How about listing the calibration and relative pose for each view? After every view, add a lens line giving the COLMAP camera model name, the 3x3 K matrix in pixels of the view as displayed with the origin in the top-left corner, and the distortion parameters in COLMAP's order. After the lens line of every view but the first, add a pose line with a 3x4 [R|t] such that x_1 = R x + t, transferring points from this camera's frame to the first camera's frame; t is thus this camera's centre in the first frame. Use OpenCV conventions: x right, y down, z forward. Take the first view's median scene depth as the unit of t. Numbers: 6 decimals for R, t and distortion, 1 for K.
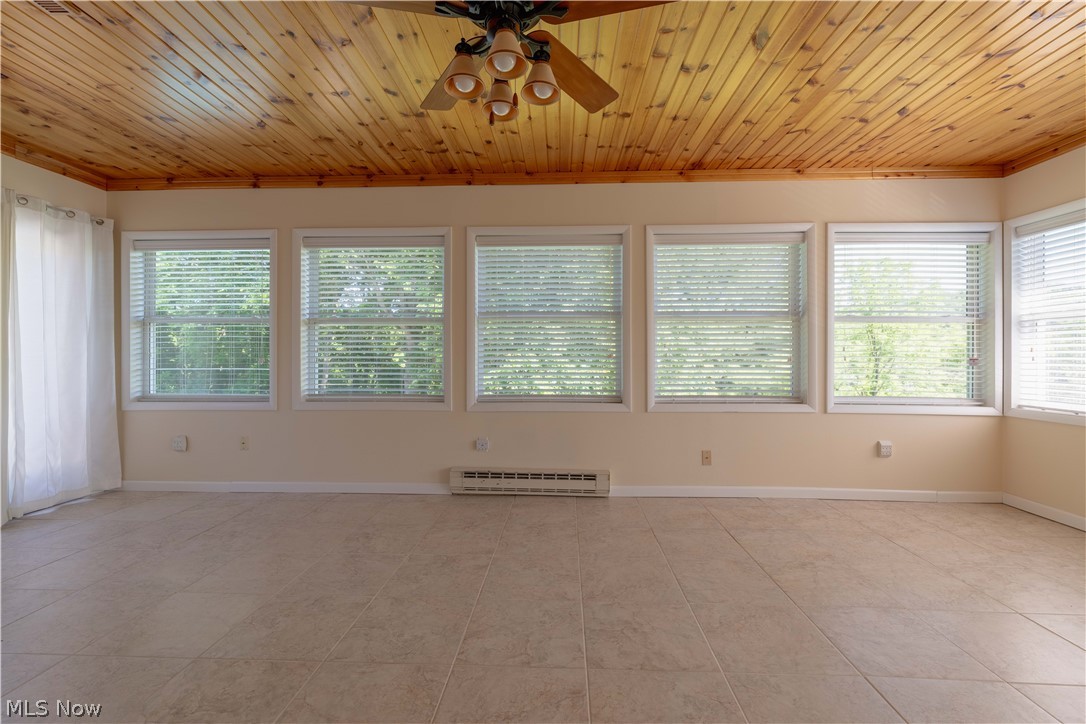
lens RADIAL K [[472.3, 0, 542.6], [0, 472.3, 361.5], [0, 0, 1]] dist [-0.001771, 0.000325]
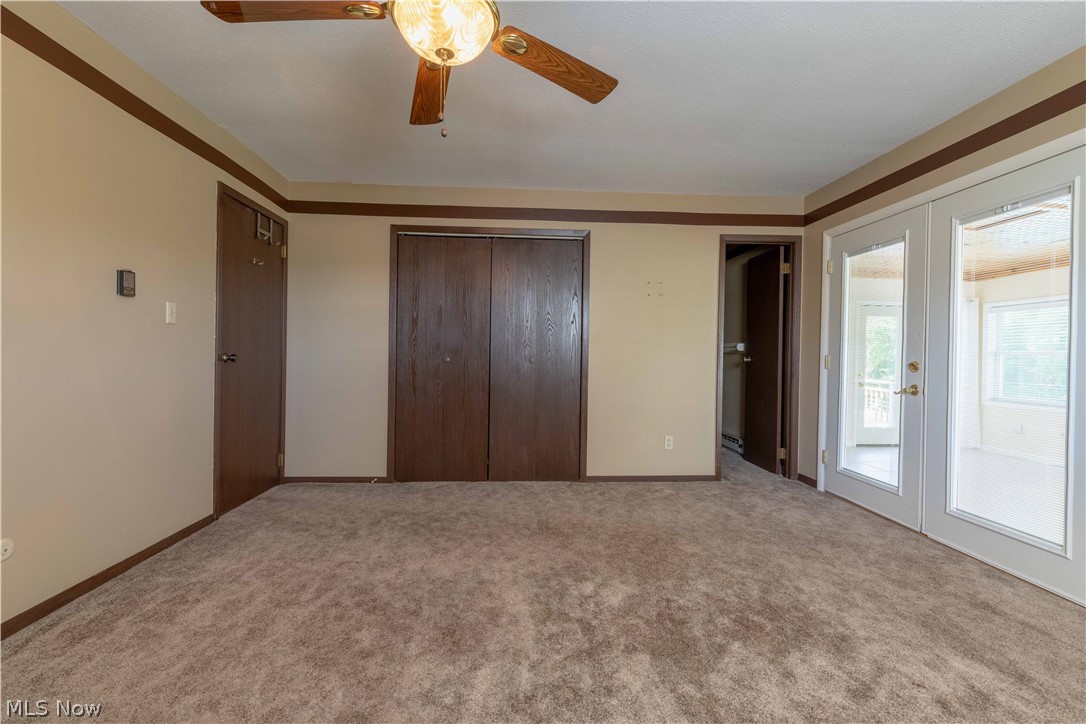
lens RADIAL K [[472.3, 0, 545.3], [0, 472.3, 359.8], [0, 0, 1]] dist [-0.001771, 0.000325]
pose [[0.115316, 0.015064, -0.993215, 0.667917], [-0.013777, 0.999813, 0.013565, -0.066339], [0.993233, 0.012119, 0.115502, -0.823184]]
